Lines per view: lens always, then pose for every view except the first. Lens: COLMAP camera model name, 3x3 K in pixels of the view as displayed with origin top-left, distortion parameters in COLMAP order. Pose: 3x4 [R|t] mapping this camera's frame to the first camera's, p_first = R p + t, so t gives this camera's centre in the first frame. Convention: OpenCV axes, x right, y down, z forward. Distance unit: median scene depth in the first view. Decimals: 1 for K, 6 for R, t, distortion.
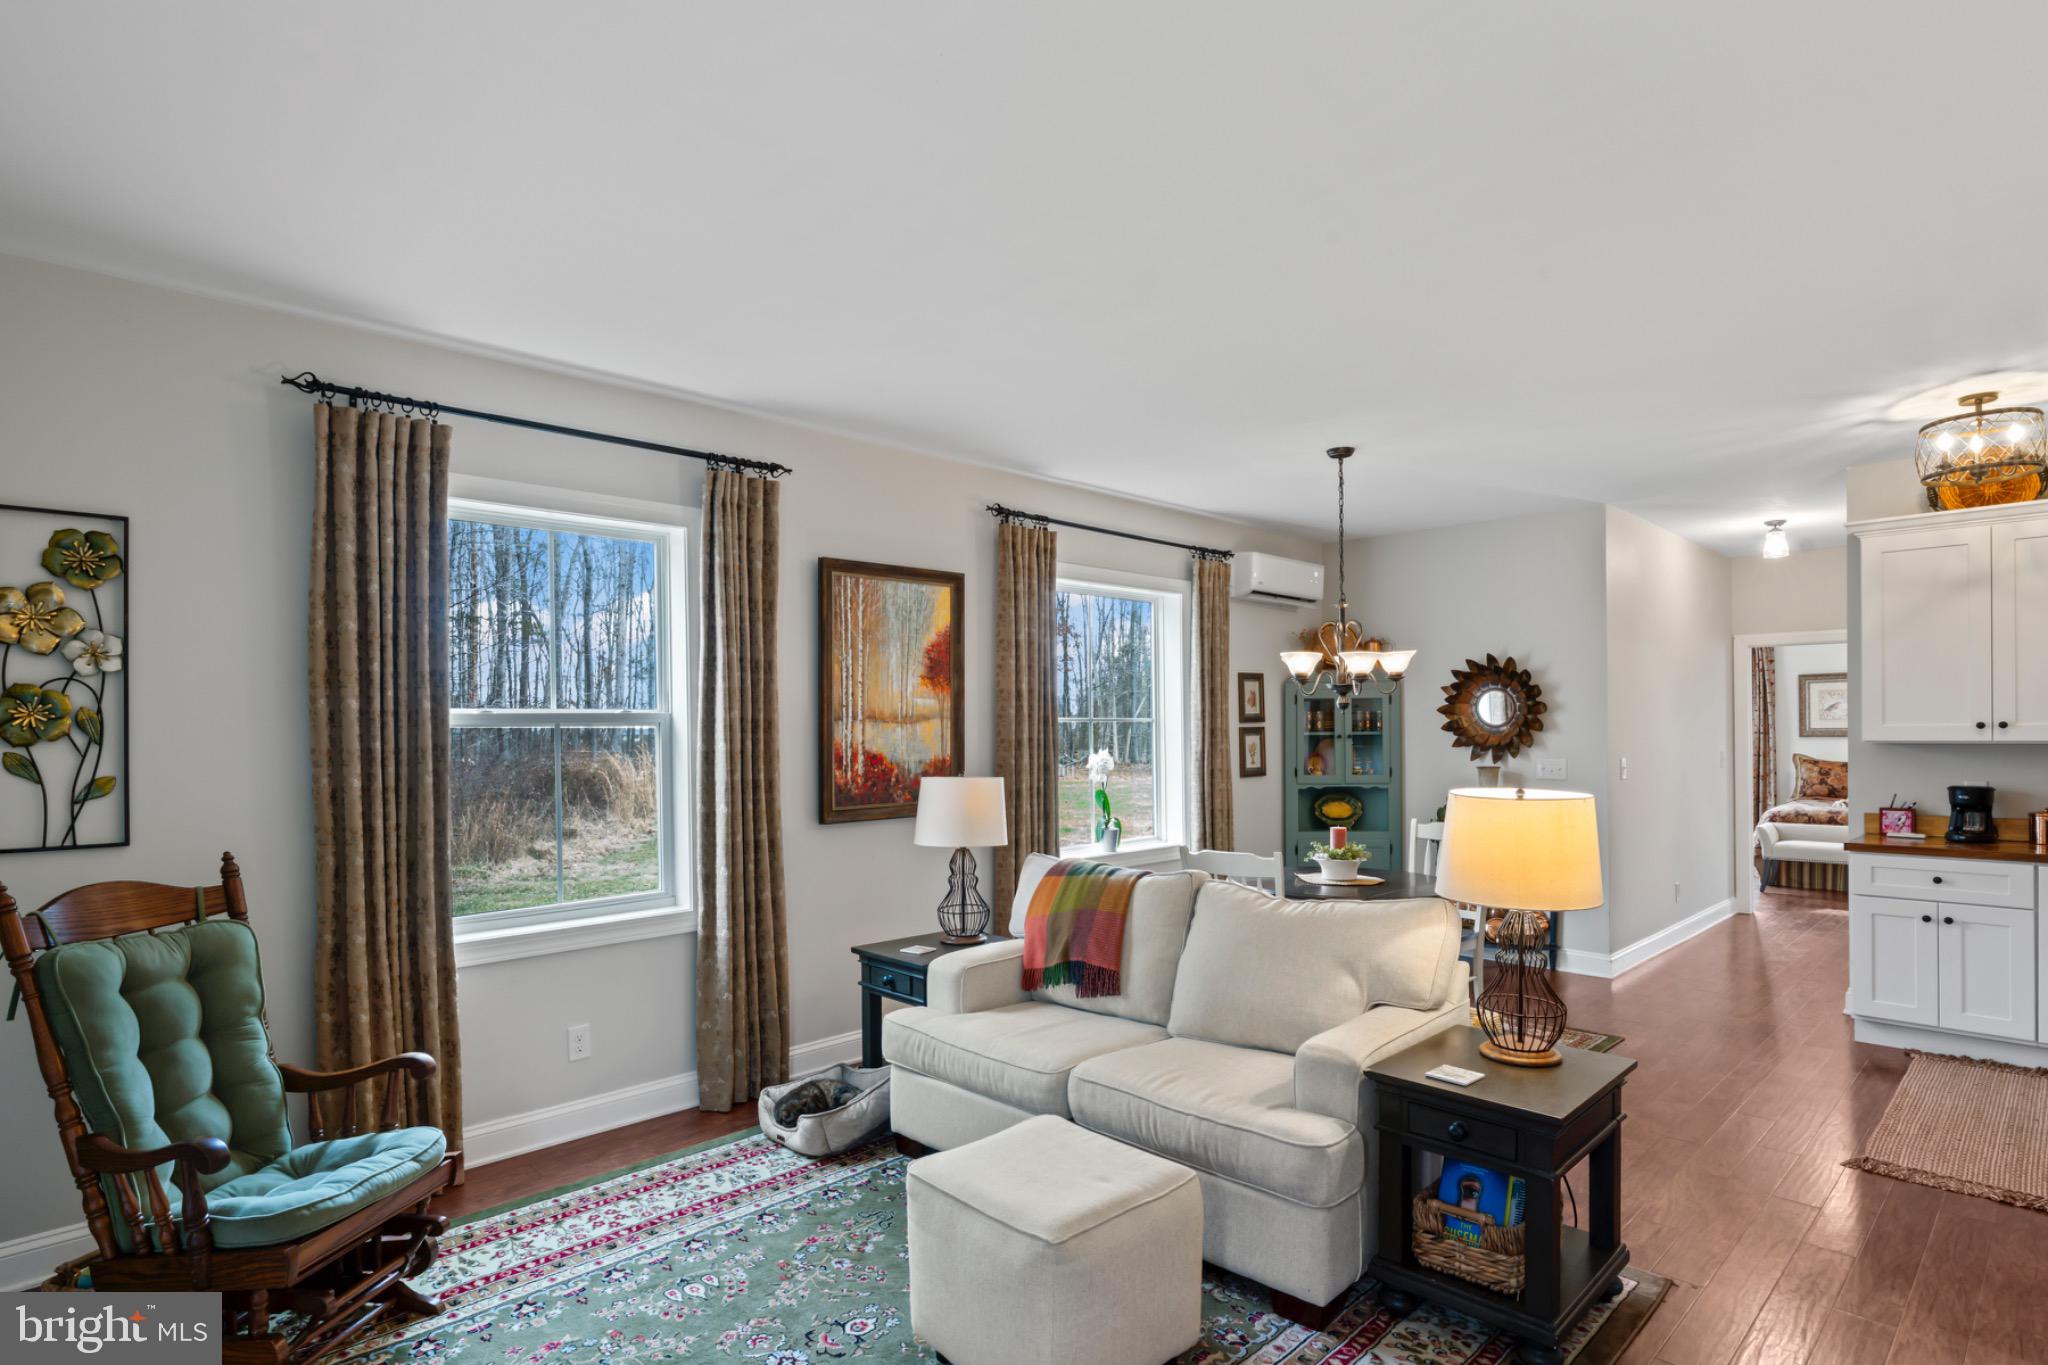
lens RADIAL K [[1032.3, 0, 1042.5], [0, 1032.3, 732.9], [0, 0, 1]] dist [0.006913, -0.000547]
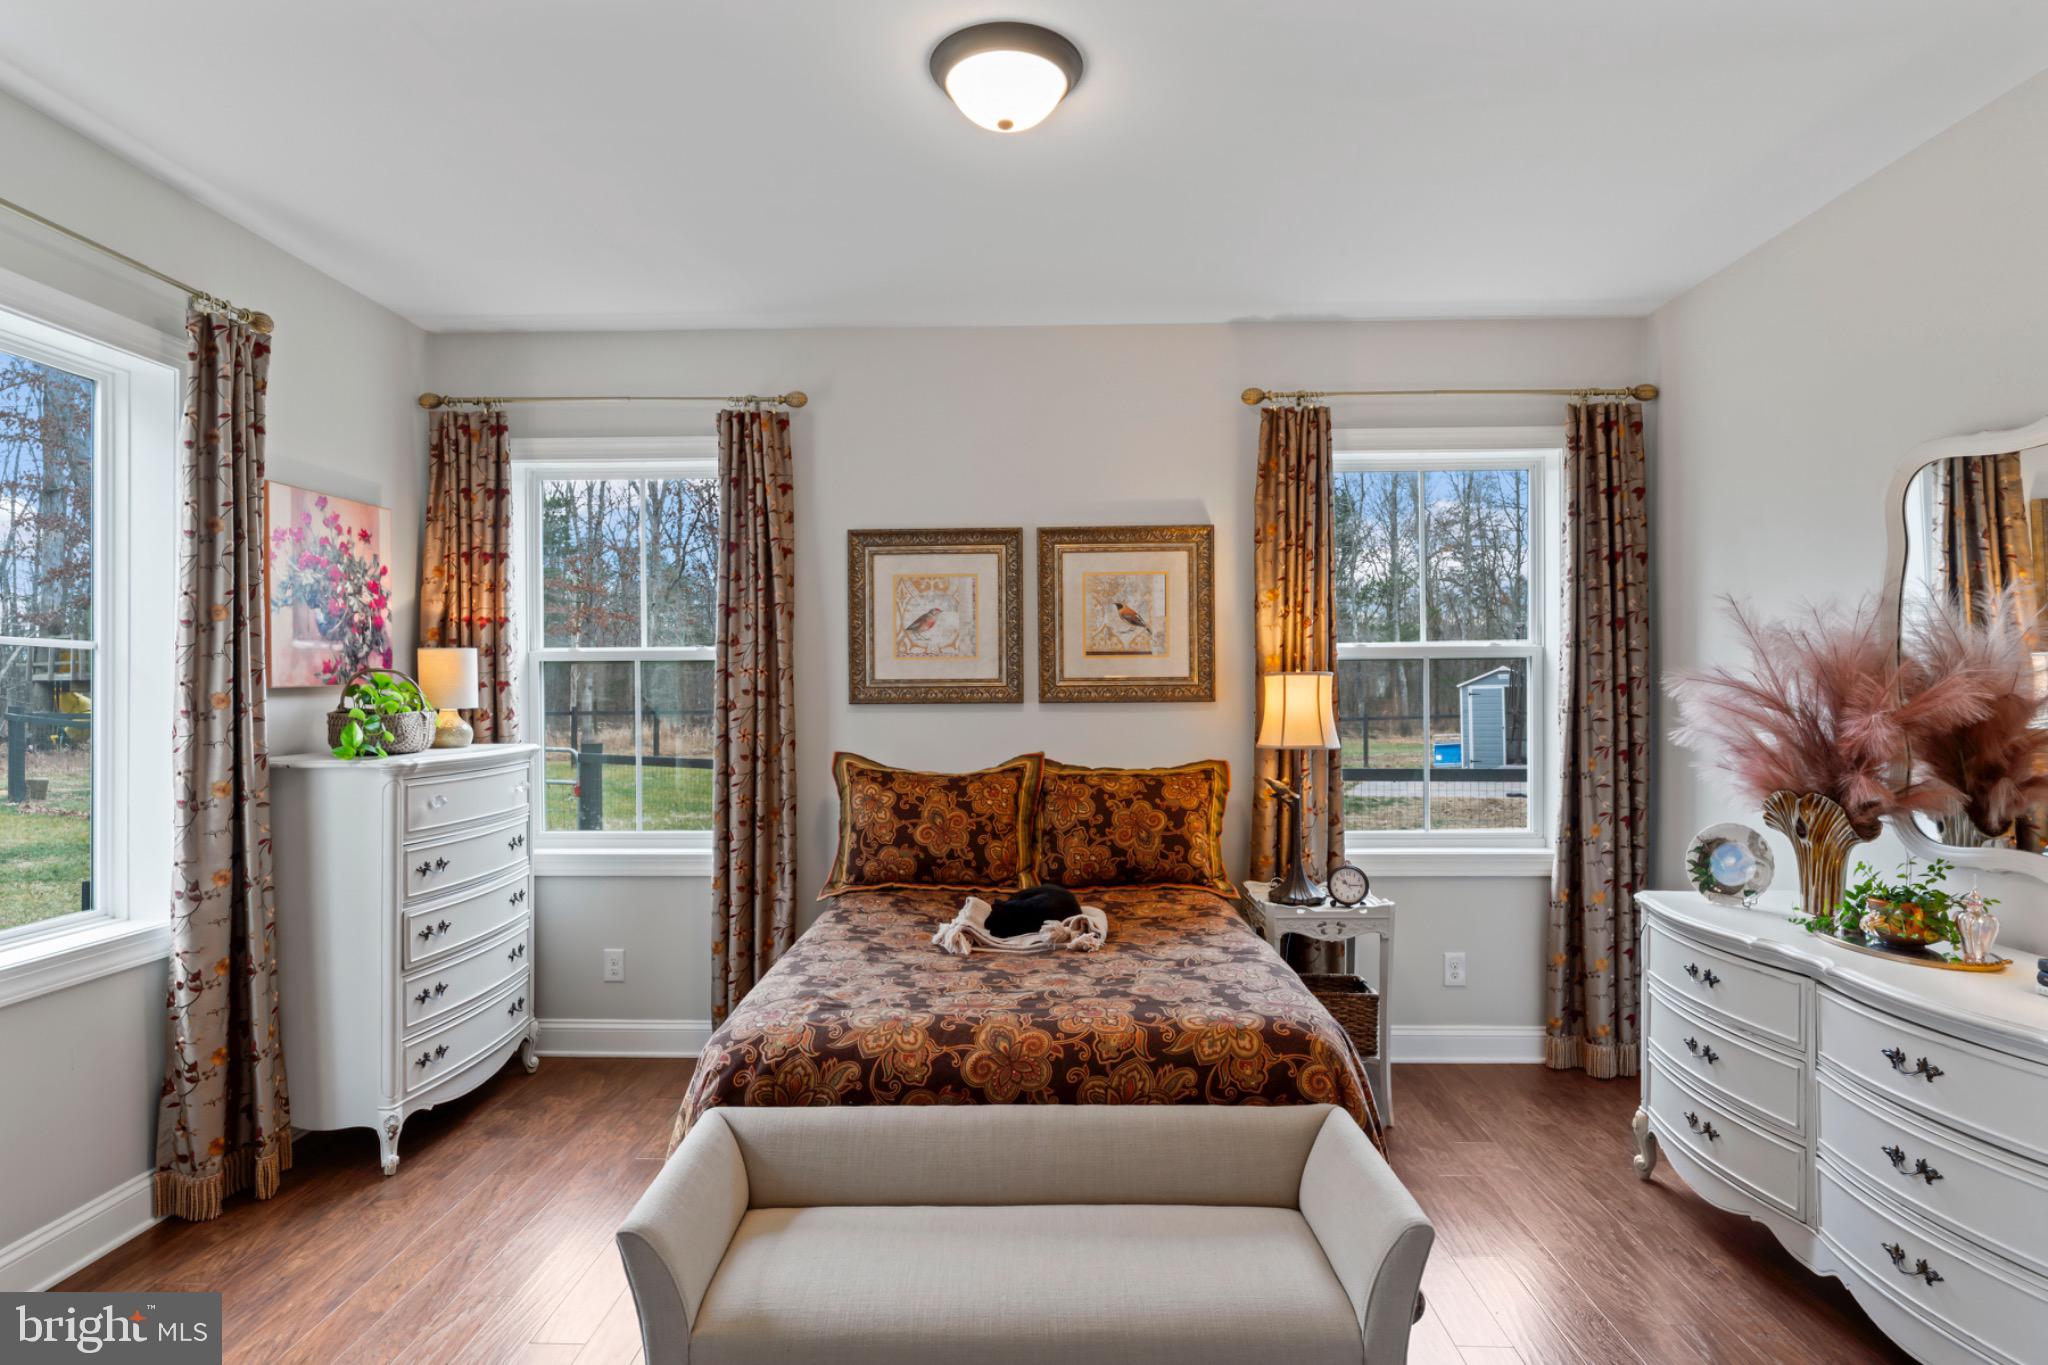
lens RADIAL K [[1142.9, 0, 1021.6], [0, 1142.9, 687.2], [0, 0, 1]] dist [-0.006702, 0.003277]
pose [[0.724513, 0.005596, 0.689238, 0.851962], [-0.000992, 0.999974, -0.007077, 0.001258], [-0.689260, 0.004444, 0.724500, 1.143553]]
